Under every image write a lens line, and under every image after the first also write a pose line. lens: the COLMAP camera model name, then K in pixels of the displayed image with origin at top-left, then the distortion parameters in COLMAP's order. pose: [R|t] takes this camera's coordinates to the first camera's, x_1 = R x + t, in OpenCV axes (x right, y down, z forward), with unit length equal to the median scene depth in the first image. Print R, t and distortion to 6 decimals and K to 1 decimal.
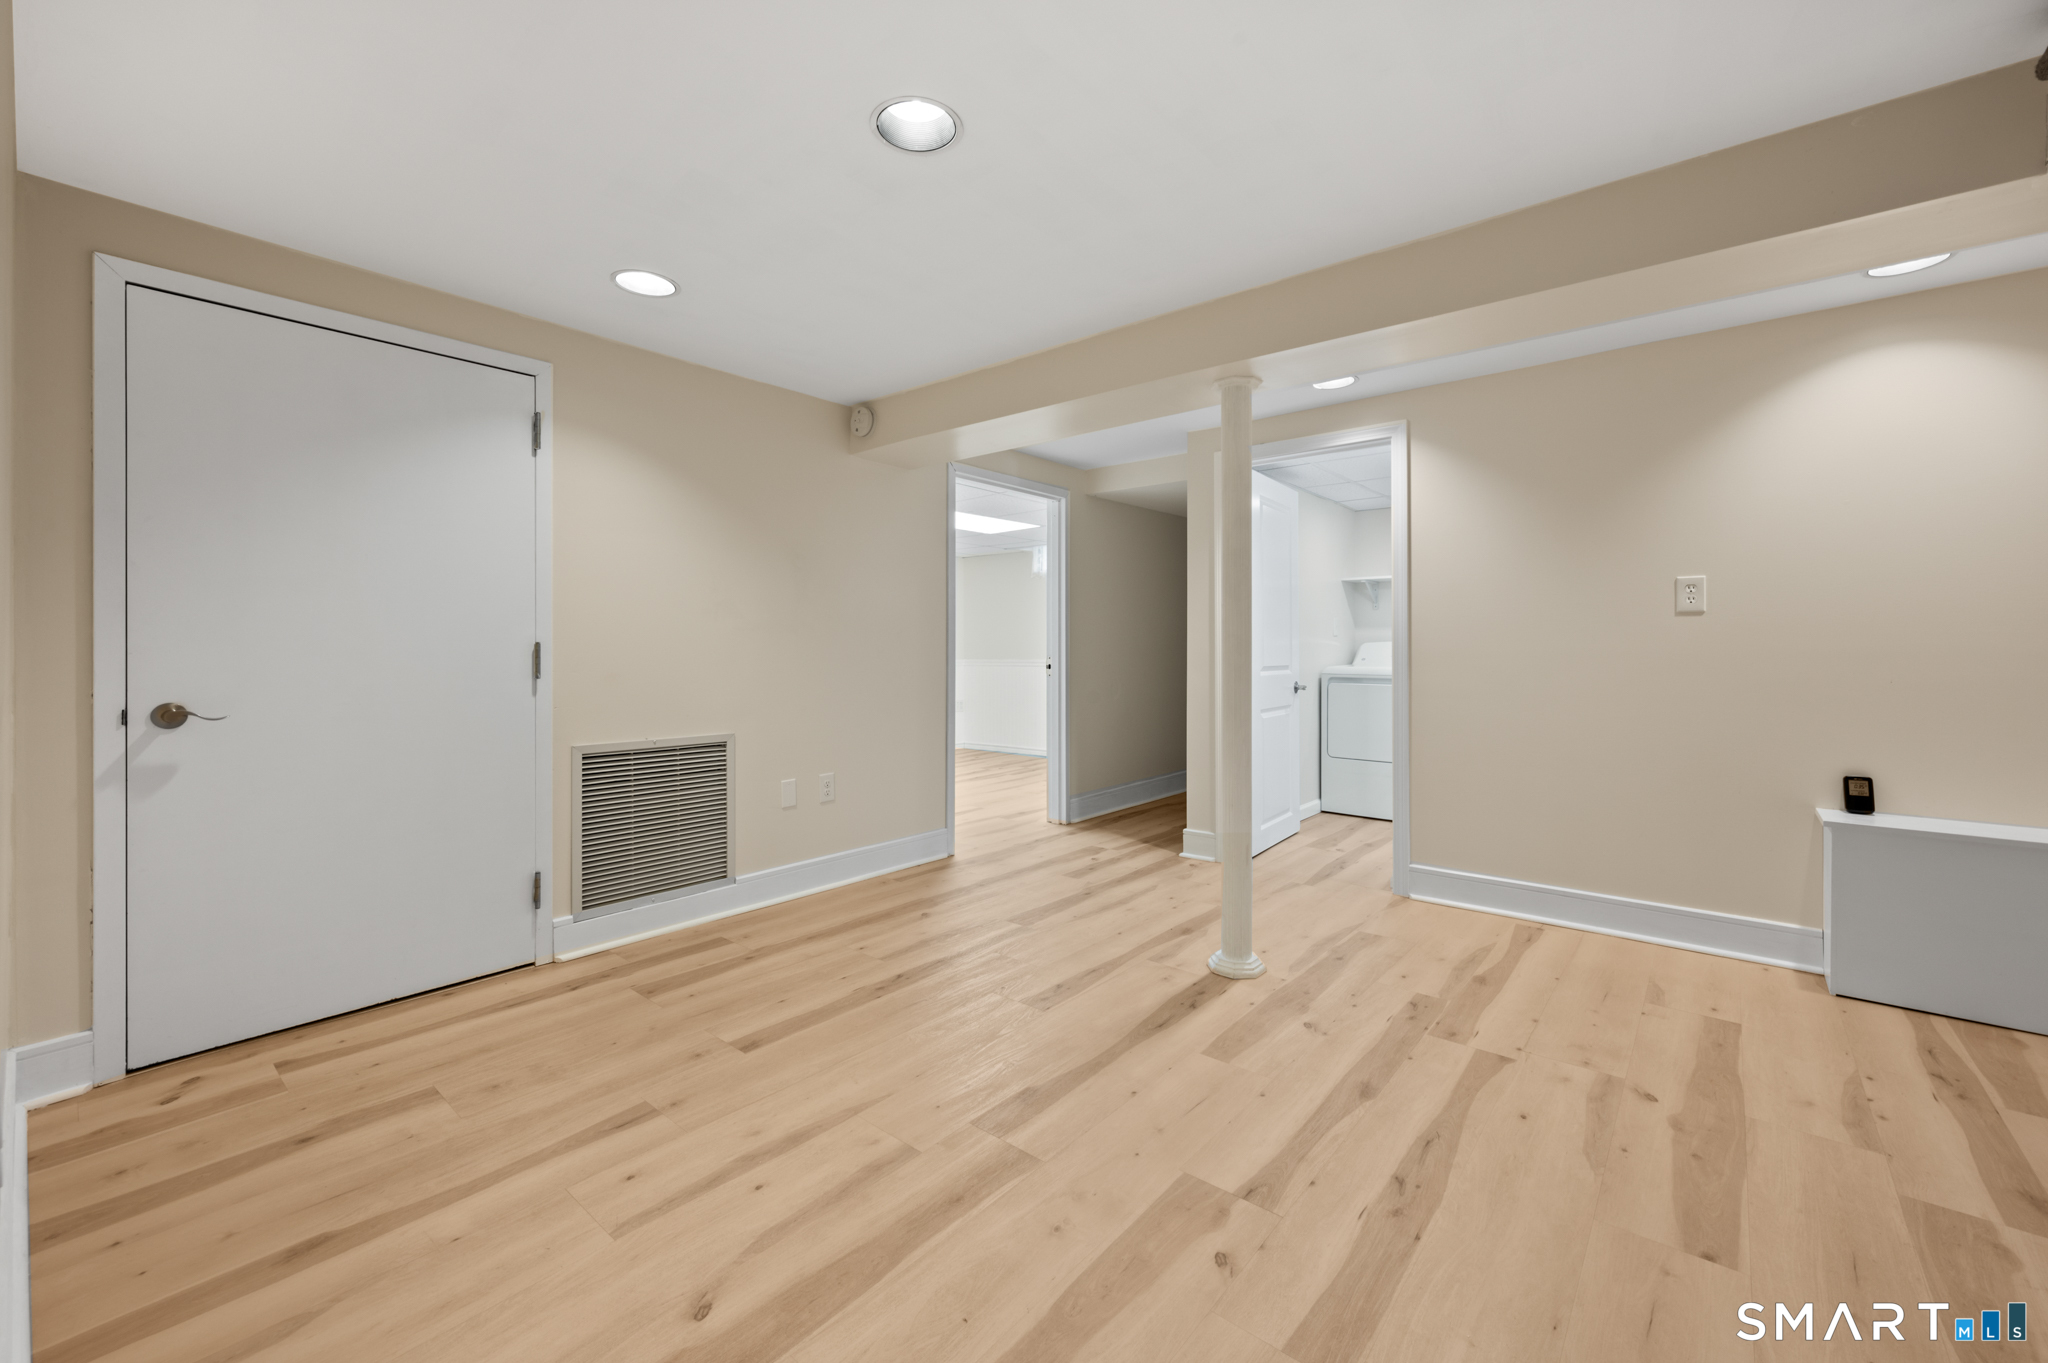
lens RADIAL K [[806.9, 0, 1035.9], [0, 806.9, 658.1], [0, 0, 1]] dist [0.000167, 0.000044]
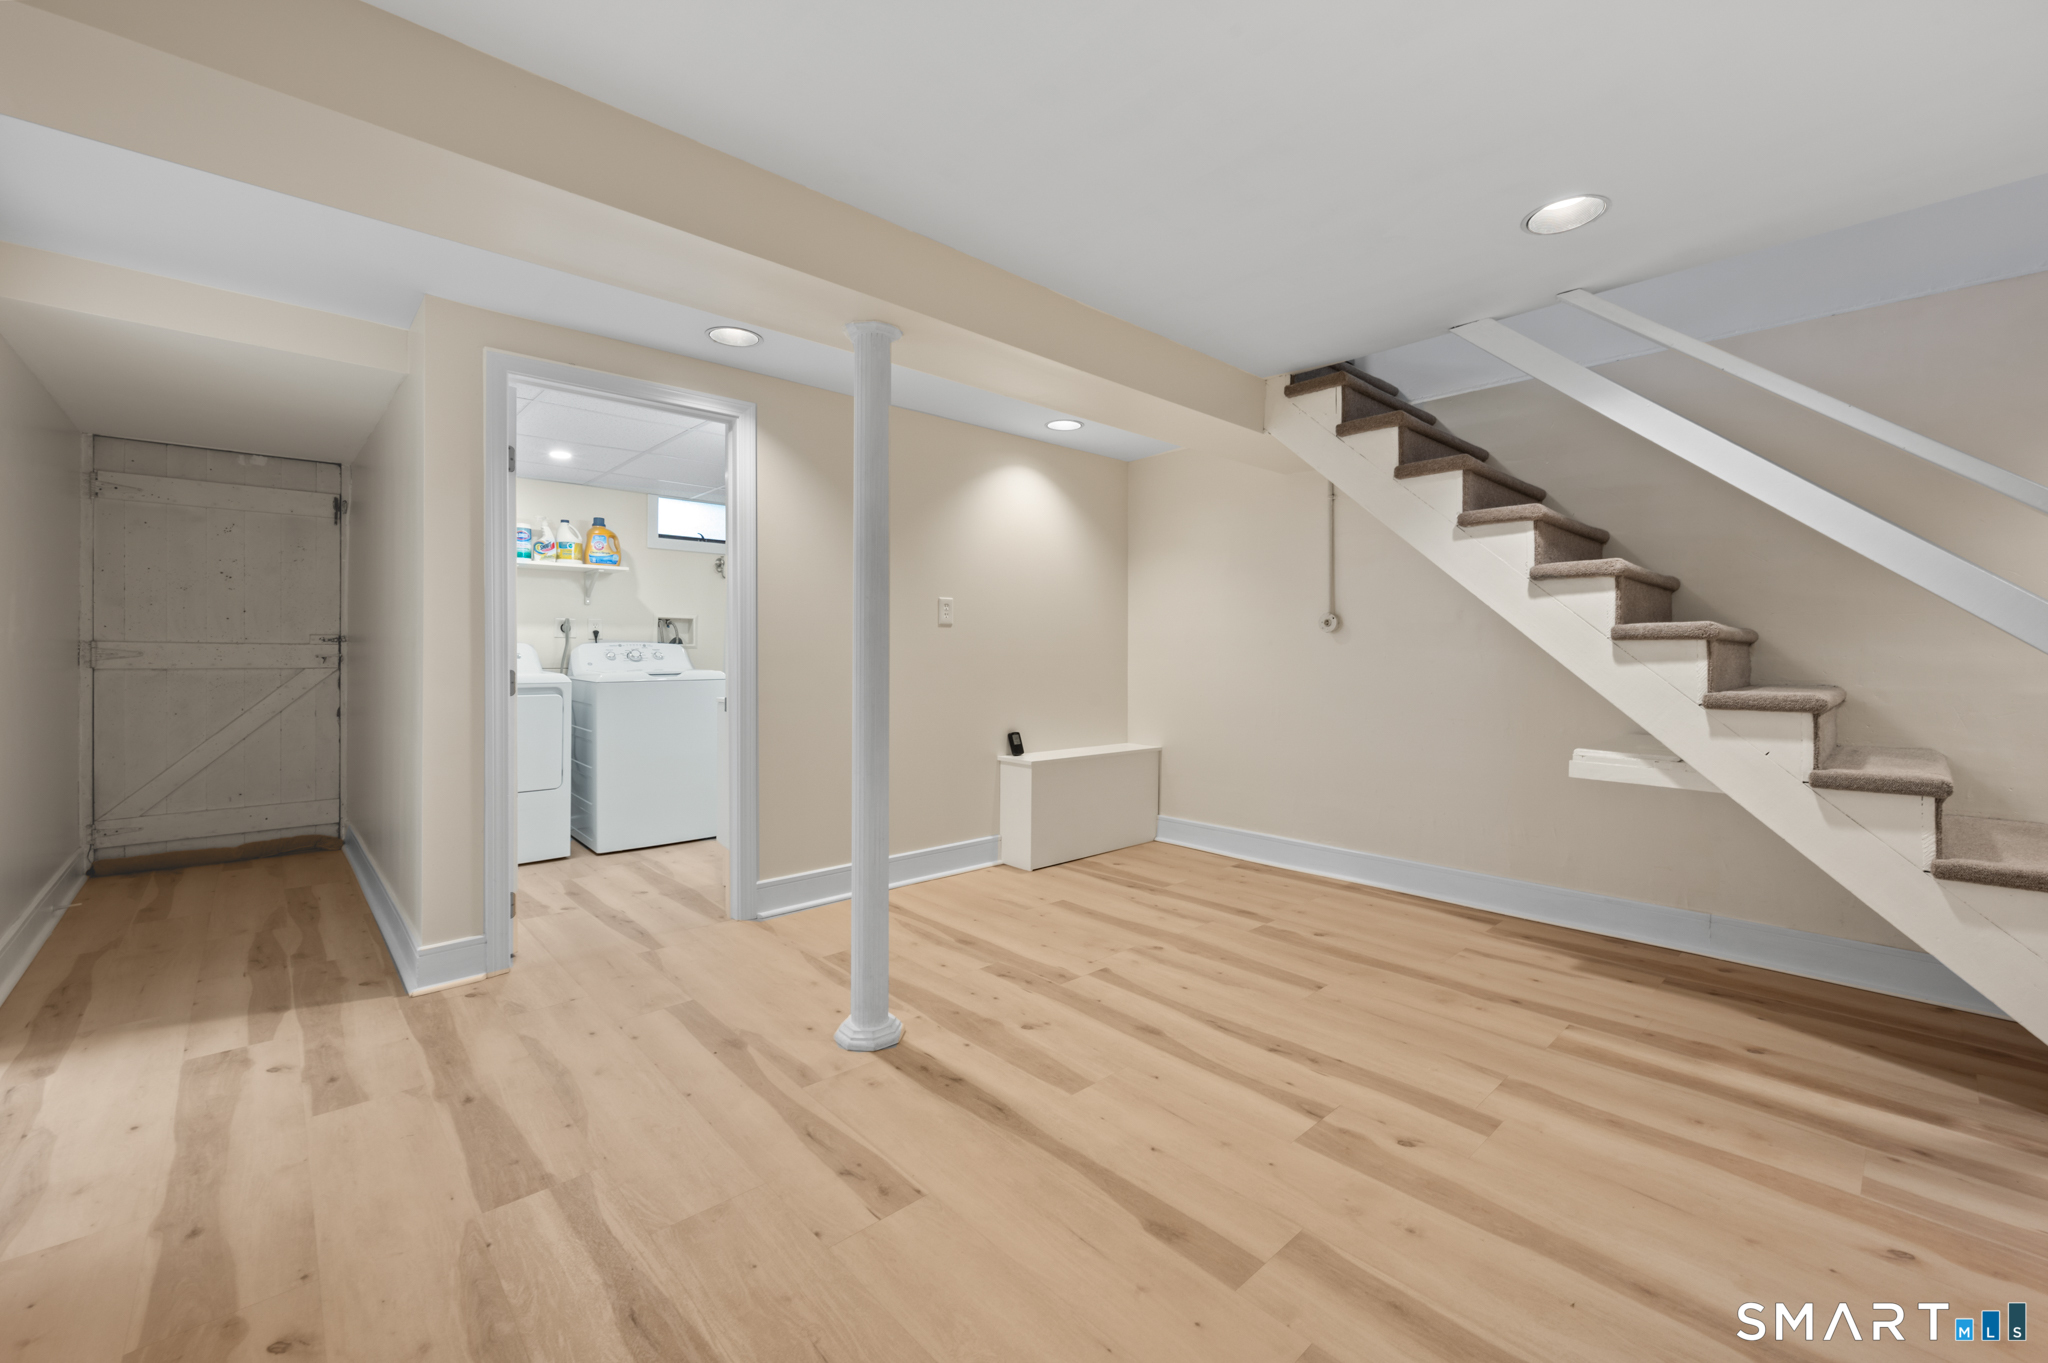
lens RADIAL K [[833.3, 0, 1024.5], [0, 833.3, 658.9], [0, 0, 1]] dist [0.000212, -0.000219]
pose [[0.136401, -0.006983, 0.990629, -0.685131], [0.007091, 0.999956, 0.006072, -0.009163], [-0.990628, 0.006196, 0.136445, 0.858829]]
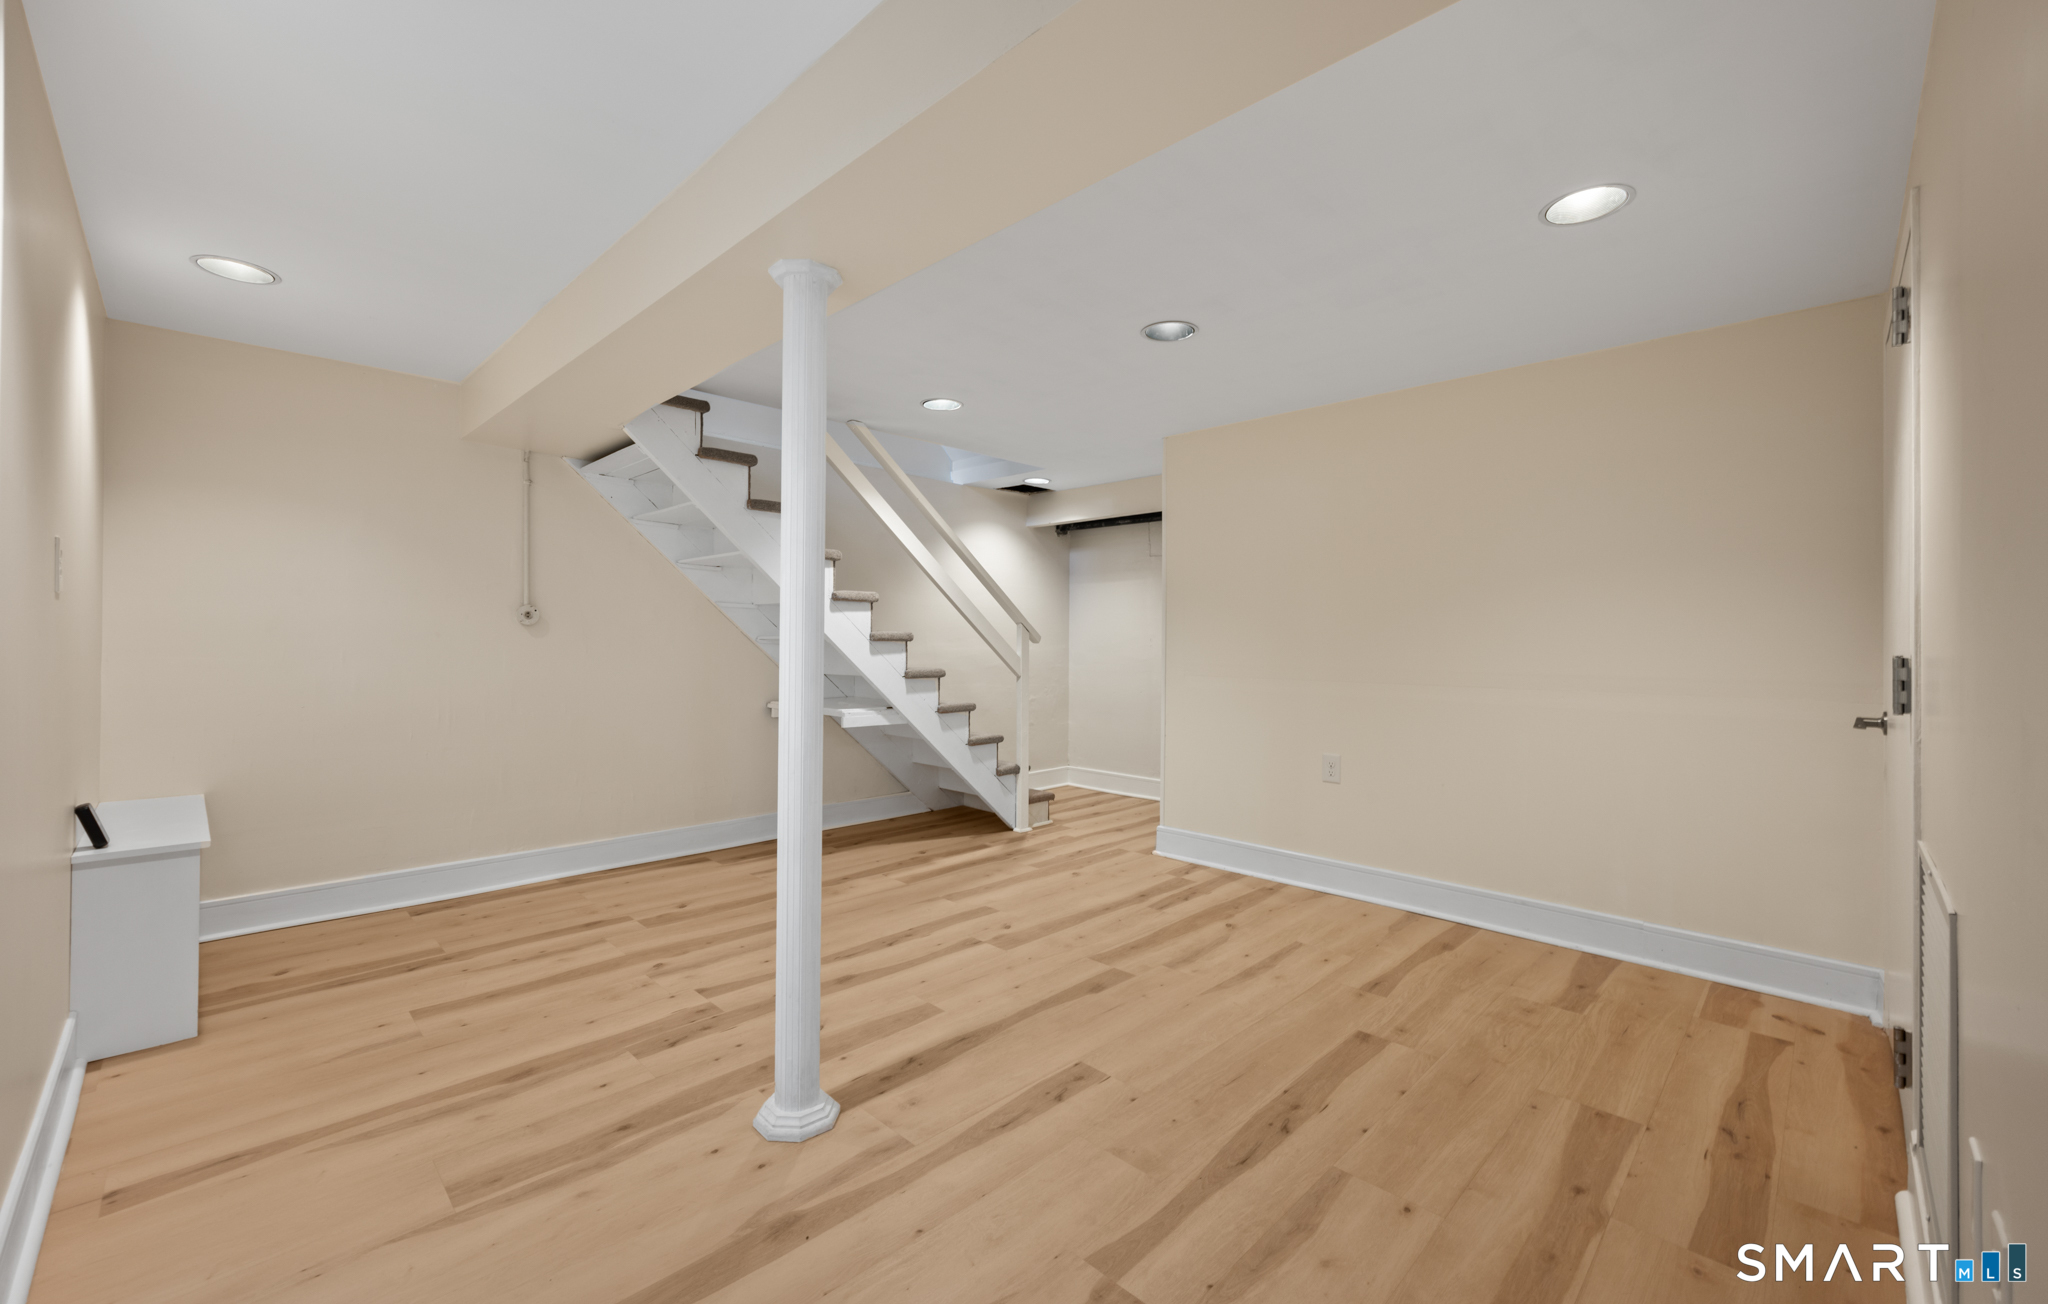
lens RADIAL K [[838.3, 0, 1024.0], [0, 838.3, 652.0], [0, 0, 1]] dist [-0.000680, -0.000065]
pose [[-0.996371, -0.008301, 0.084705, -0.002303], [-0.006519, 0.999752, 0.021292, -0.037477], [-0.084861, 0.020663, -0.996179, 2.006449]]
